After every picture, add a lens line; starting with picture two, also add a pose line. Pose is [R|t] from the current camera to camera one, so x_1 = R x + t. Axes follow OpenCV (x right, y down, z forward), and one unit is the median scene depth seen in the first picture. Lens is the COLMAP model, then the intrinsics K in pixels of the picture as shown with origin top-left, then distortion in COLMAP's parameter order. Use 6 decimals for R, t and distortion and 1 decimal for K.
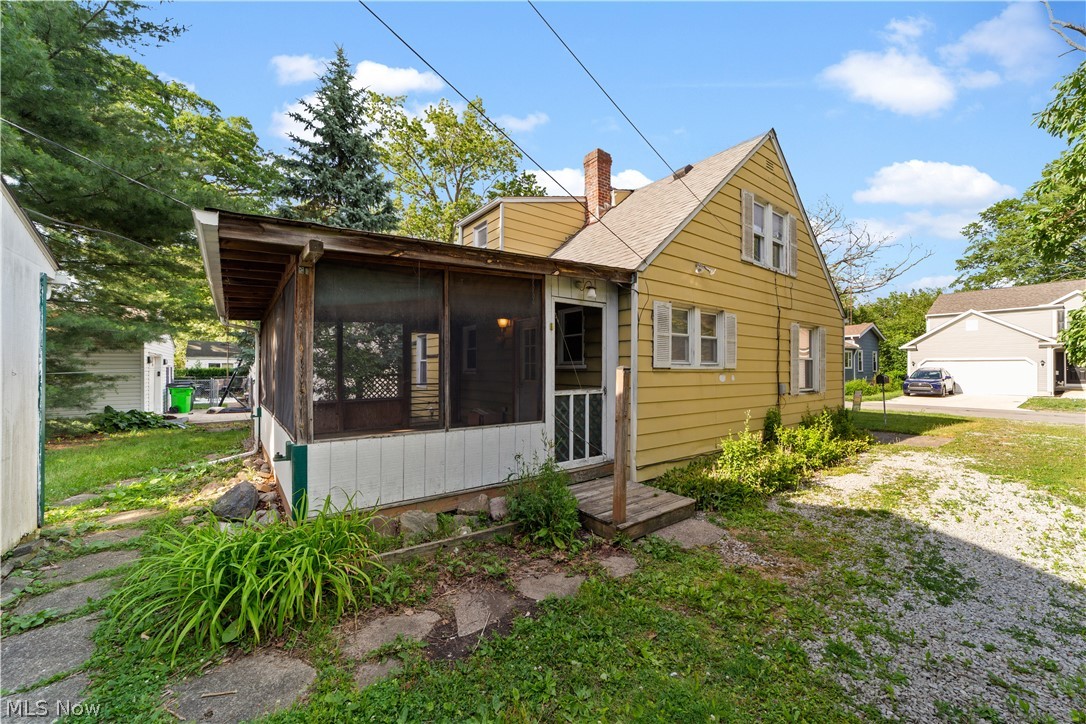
lens RADIAL K [[420.3, 0, 547.0], [0, 420.3, 367.6], [0, 0, 1]] dist [-0.000207, 0.000369]
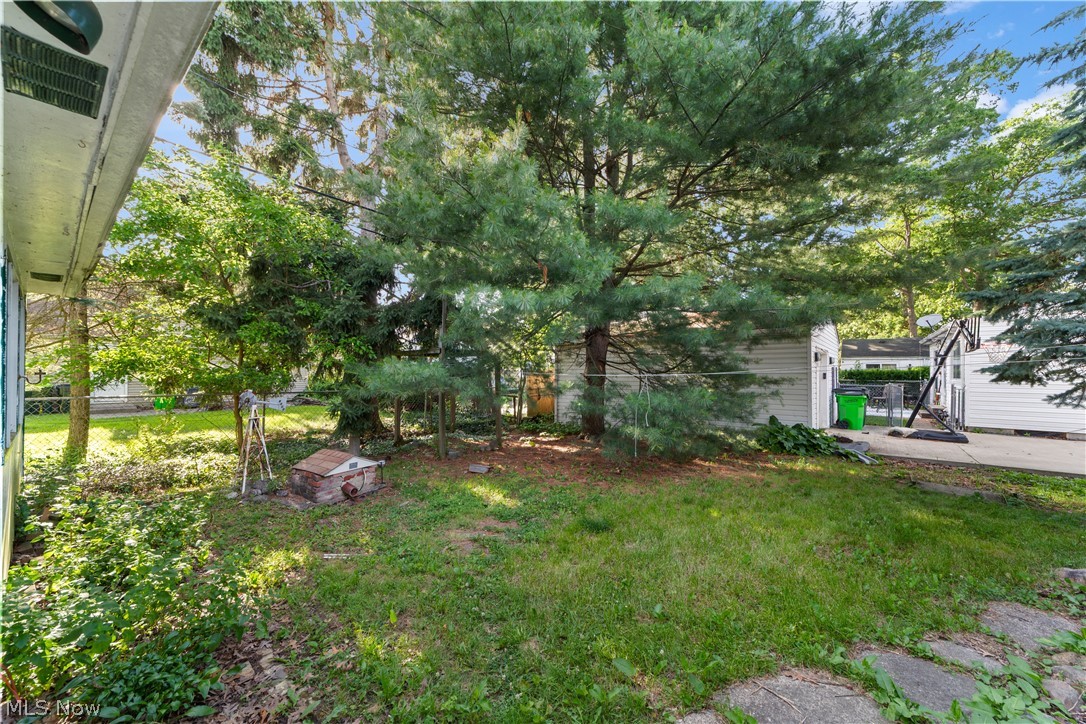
lens RADIAL K [[420.3, 0, 545.6], [0, 420.3, 368.0], [0, 0, 1]] dist [-0.000207, 0.000369]
pose [[0.261054, -0.009154, -0.965281, -0.371328], [0.003723, 0.999957, -0.008476, 0.006003], [0.965317, -0.001381, 0.261077, 0.360967]]
